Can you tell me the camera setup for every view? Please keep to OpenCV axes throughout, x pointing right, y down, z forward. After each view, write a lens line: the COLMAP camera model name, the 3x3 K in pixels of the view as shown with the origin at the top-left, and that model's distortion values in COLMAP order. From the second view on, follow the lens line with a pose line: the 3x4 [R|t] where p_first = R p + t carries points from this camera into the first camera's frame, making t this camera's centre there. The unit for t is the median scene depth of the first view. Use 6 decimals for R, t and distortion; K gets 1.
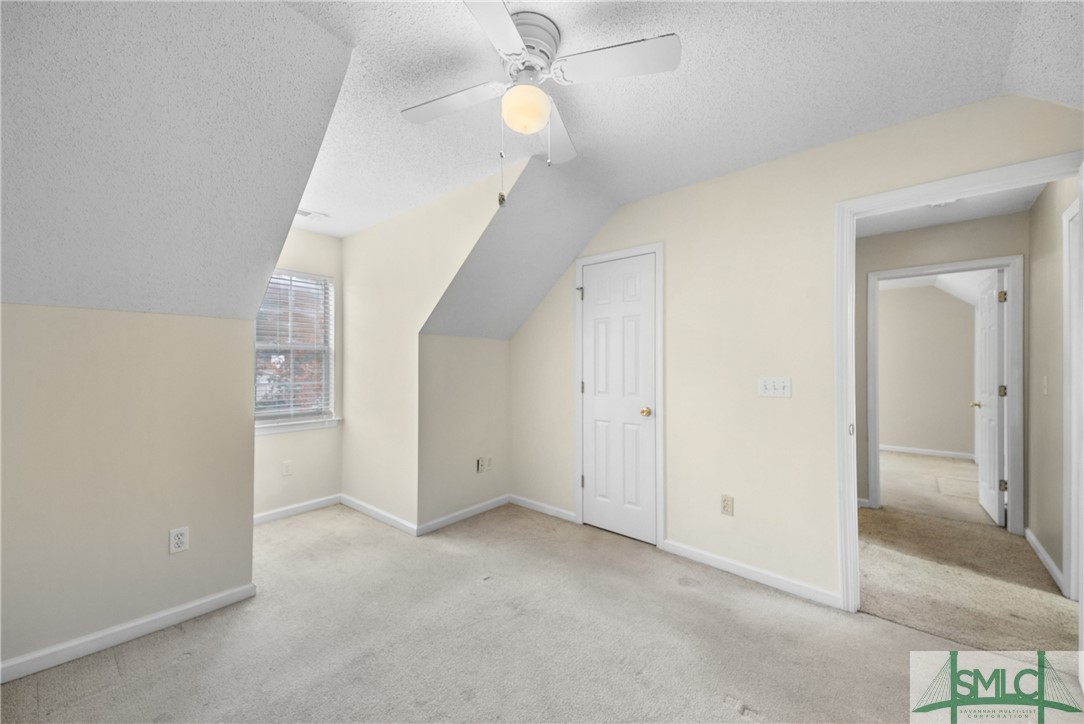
lens RADIAL K [[425.1, 0, 542.0], [0, 425.1, 362.0], [0, 0, 1]] dist [0.000728, -0.000019]
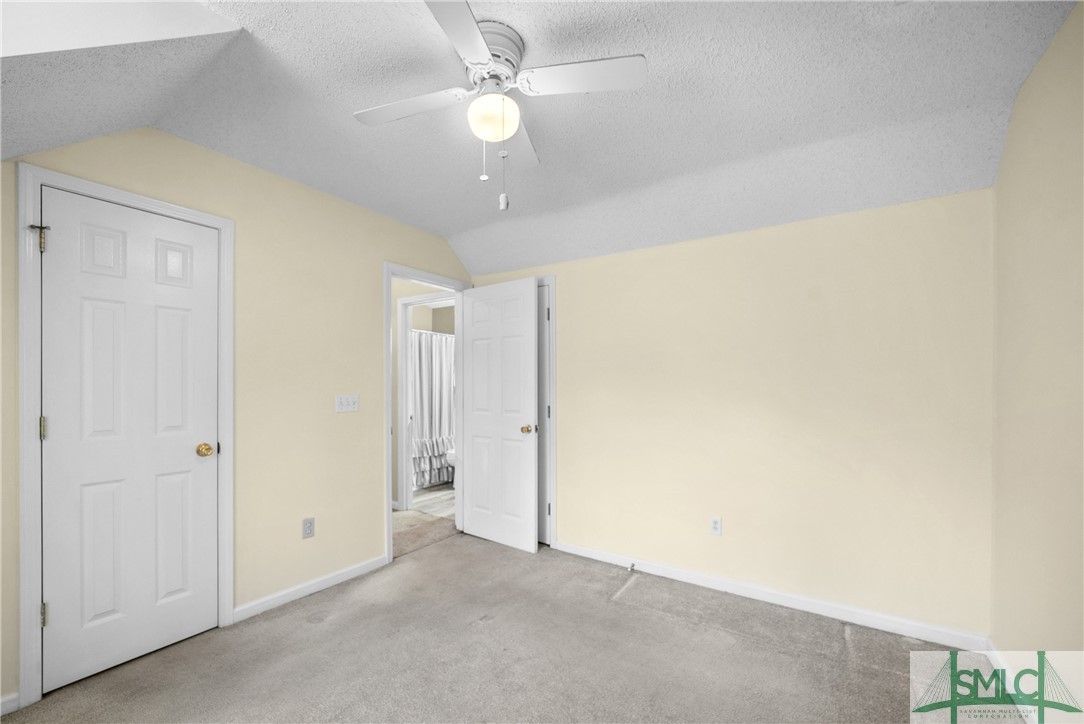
lens RADIAL K [[422.2, 0, 541.4], [0, 422.2, 388.2], [0, 0, 1]] dist [-0.000241, -0.000064]
pose [[-0.126771, -0.011887, 0.991861, -0.613853], [-0.009167, 0.999900, 0.010812, 0.002951], [-0.991890, -0.007722, -0.126868, 0.623090]]
